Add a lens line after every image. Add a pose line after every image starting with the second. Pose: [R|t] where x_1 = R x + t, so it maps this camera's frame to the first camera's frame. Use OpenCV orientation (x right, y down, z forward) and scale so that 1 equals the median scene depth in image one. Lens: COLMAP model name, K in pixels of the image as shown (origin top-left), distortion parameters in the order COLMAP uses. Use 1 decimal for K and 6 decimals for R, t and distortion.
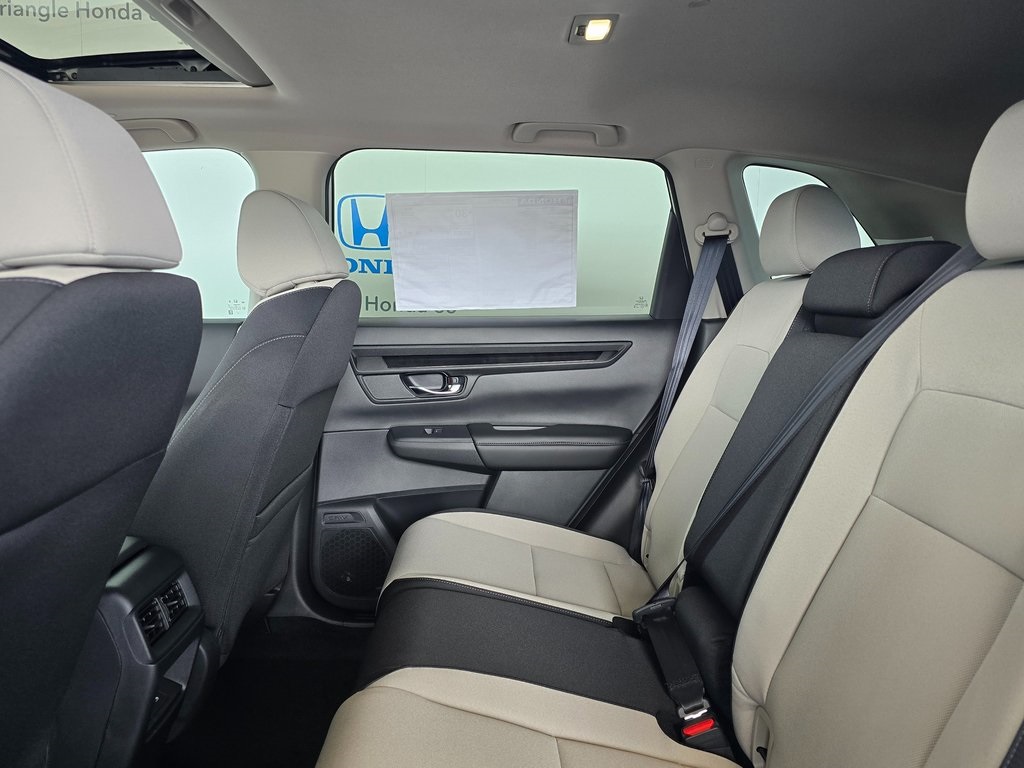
lens RADIAL K [[712.2, 0, 512.0], [0, 712.2, 384.0], [0, 0, 1]] dist [-0.003117, -0.105904]
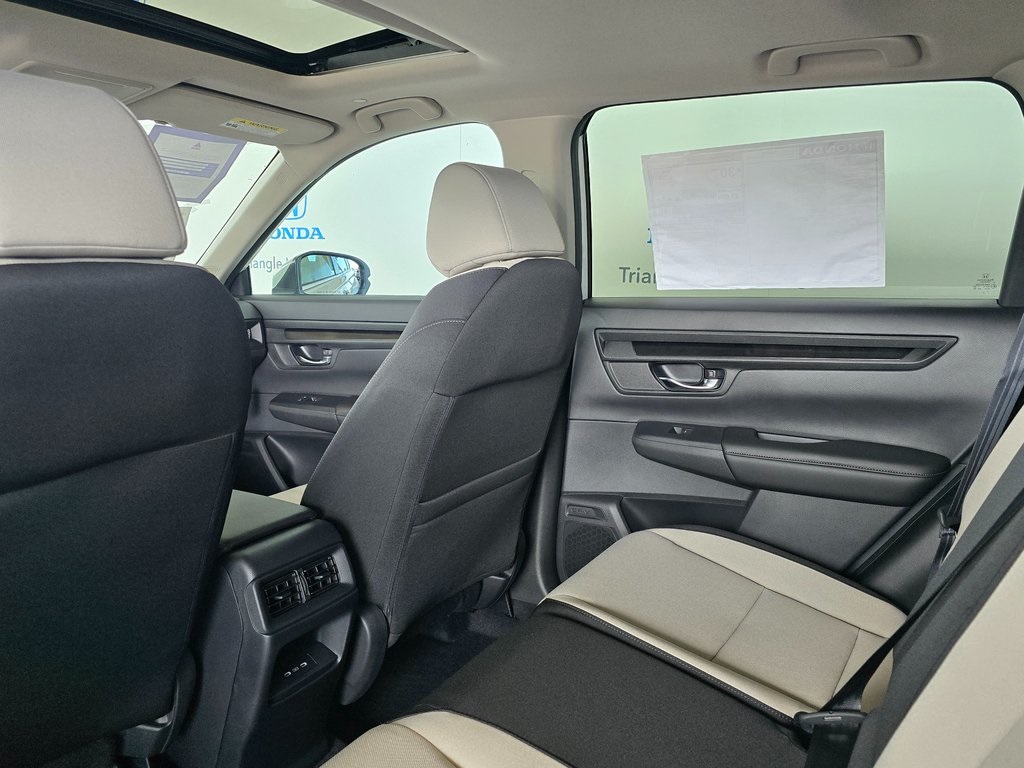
lens RADIAL K [[712.2, 0, 512.0], [0, 712.2, 384.0], [0, 0, 1]] dist [-0.003117, -0.105904]
pose [[0.842544, 0.076960, -0.533101, 0.169595], [-0.056592, 0.996910, 0.054475, -0.025512], [0.535646, -0.015728, 0.844296, 0.165197]]
